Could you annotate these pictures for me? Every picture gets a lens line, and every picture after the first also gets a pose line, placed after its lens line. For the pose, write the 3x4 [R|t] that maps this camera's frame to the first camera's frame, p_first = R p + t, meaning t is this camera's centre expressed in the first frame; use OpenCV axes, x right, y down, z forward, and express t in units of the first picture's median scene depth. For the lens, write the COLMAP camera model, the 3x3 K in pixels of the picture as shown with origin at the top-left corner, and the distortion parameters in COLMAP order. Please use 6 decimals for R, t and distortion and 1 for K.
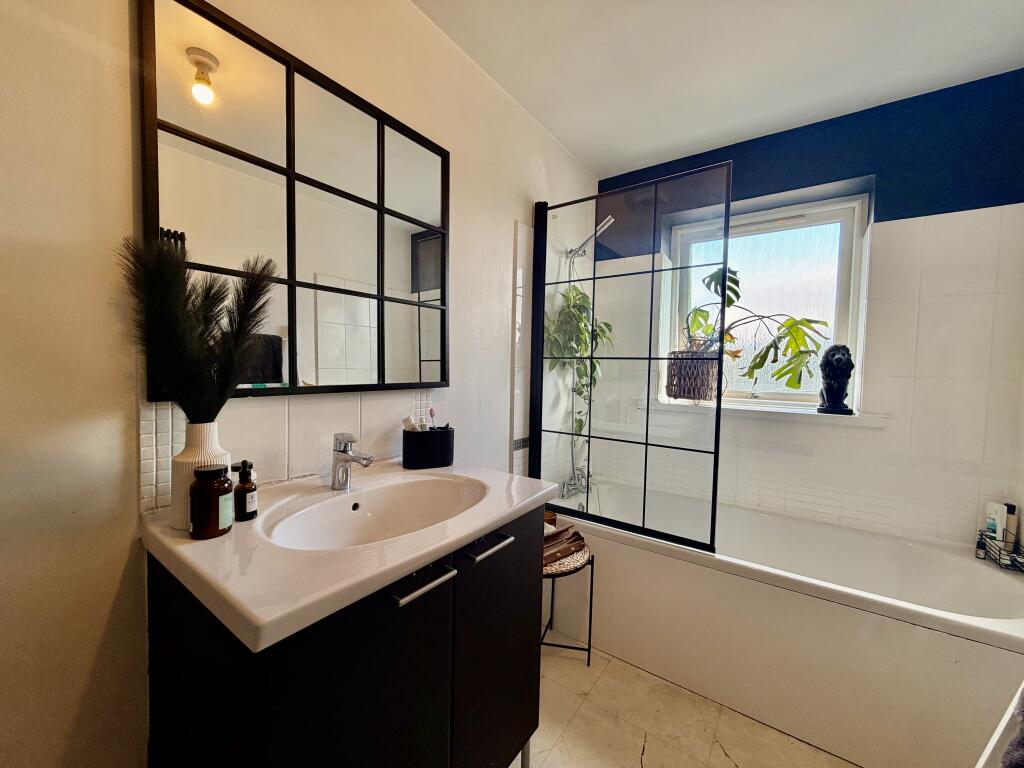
lens RADIAL K [[405.2, 0, 510.3], [0, 405.2, 382.7], [0, 0, 1]] dist [-0.003463, 0.000215]
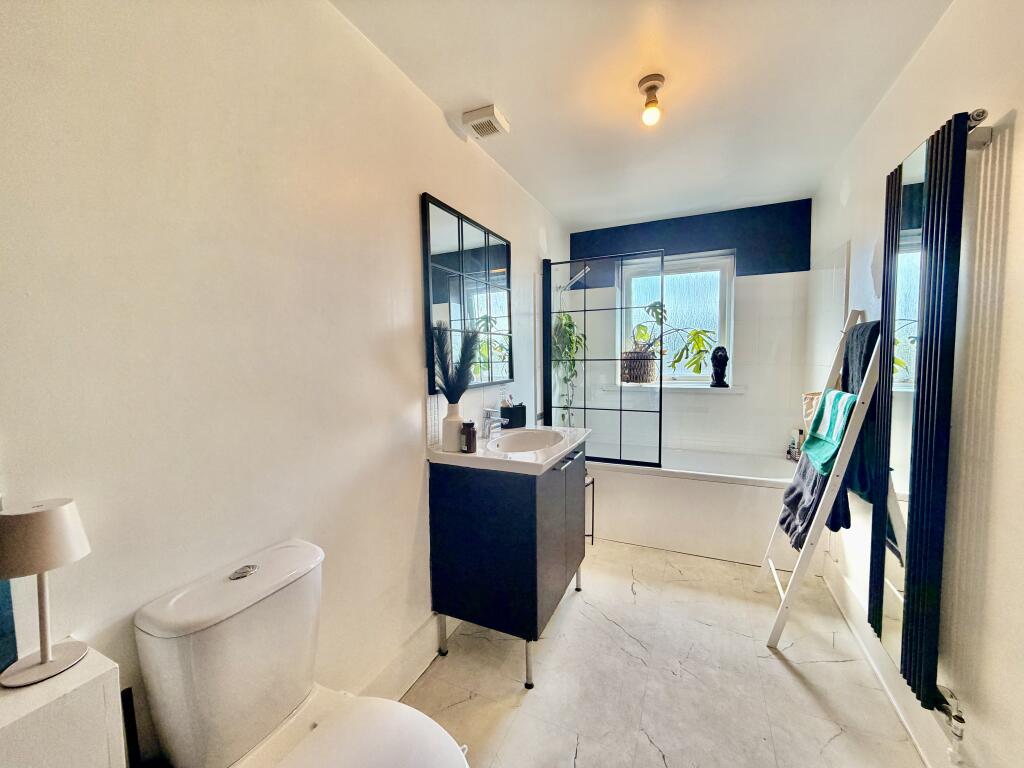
lens RADIAL K [[405.2, 0, 513.1], [0, 405.2, 383.4], [0, 0, 1]] dist [-0.003463, 0.000215]
pose [[0.980663, -0.046352, 0.190138, -0.365234], [0.041712, 0.998728, 0.028334, -0.023502], [-0.191210, -0.019855, 0.981348, -0.496069]]
